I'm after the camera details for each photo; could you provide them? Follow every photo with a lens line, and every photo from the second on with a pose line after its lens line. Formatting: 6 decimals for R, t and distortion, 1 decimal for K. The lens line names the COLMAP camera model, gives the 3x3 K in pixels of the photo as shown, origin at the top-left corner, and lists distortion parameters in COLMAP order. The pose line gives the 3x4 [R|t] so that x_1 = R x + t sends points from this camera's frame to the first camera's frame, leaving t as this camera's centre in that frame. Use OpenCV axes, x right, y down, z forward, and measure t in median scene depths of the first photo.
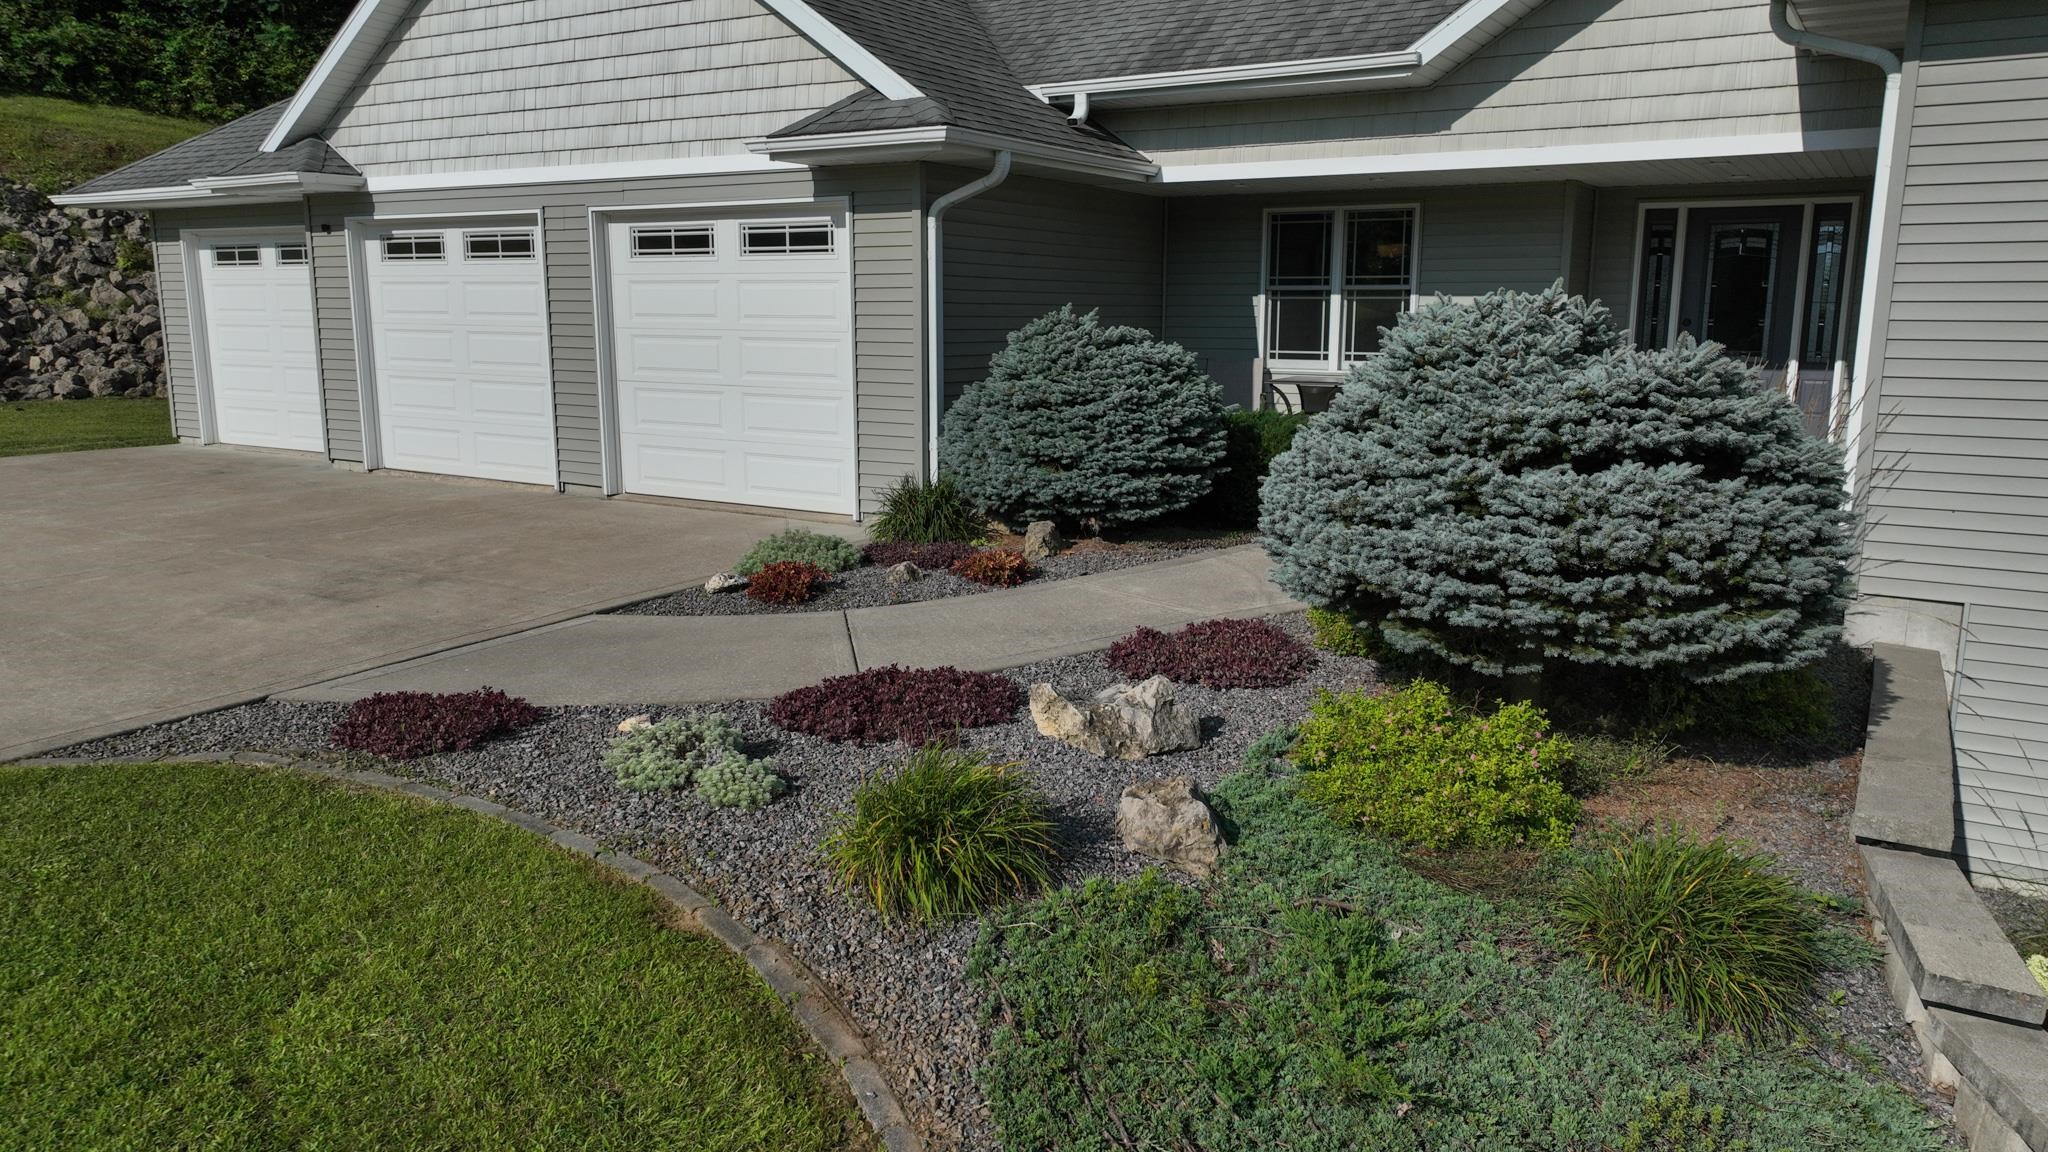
lens RADIAL K [[1433.2, 0, 1018.5], [0, 1433.2, 580.9], [0, 0, 1]] dist [0.000180, 0.021348]
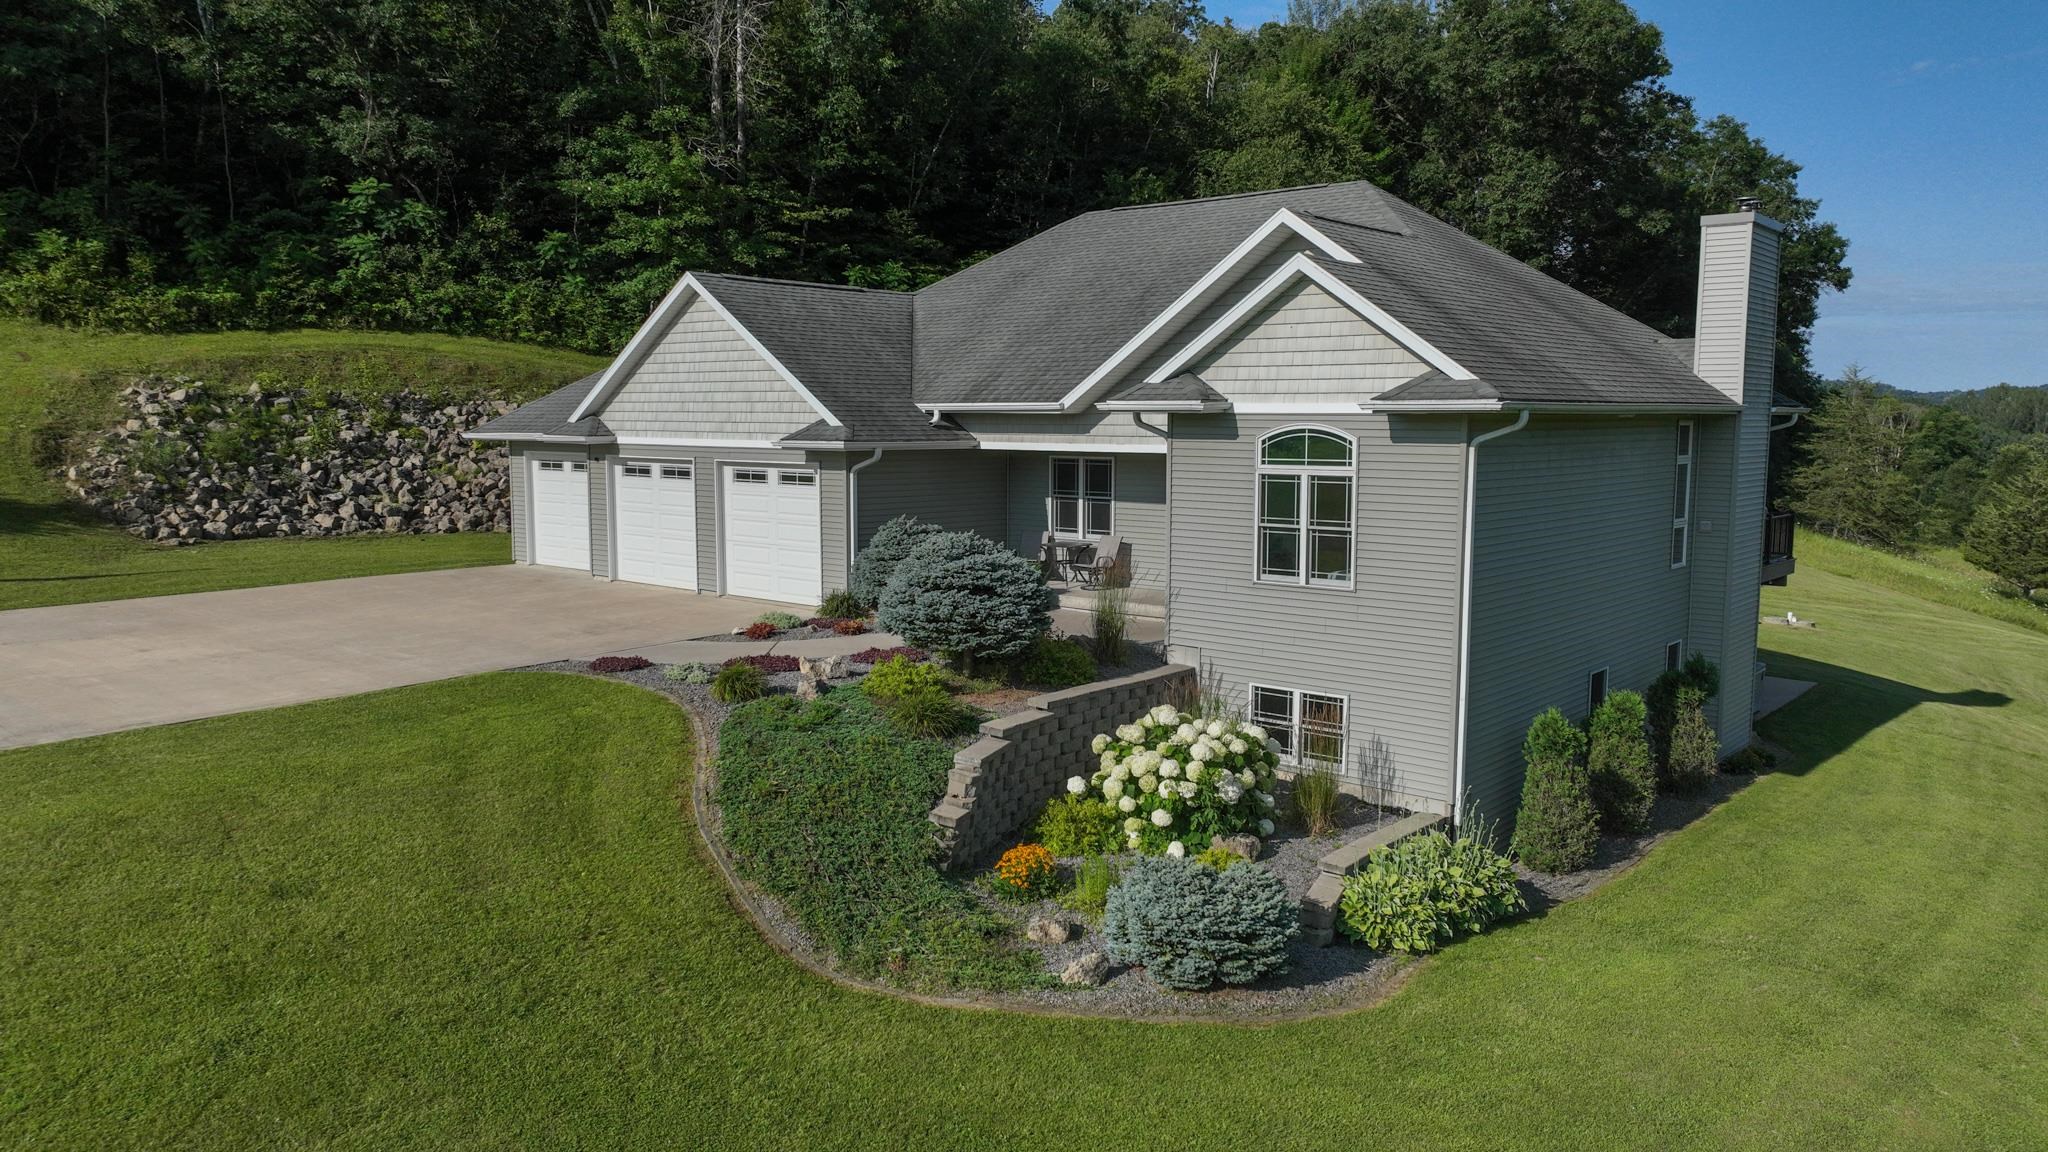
lens RADIAL K [[1433.2, 0, 1029.3], [0, 1433.2, 571.9], [0, 0, 1]] dist [0.000180, 0.021348]
pose [[0.988685, 0.015541, -0.149199, 0.432924], [-0.027751, 0.996400, -0.080108, 0.055265], [0.147417, 0.083342, 0.985557, -0.906241]]
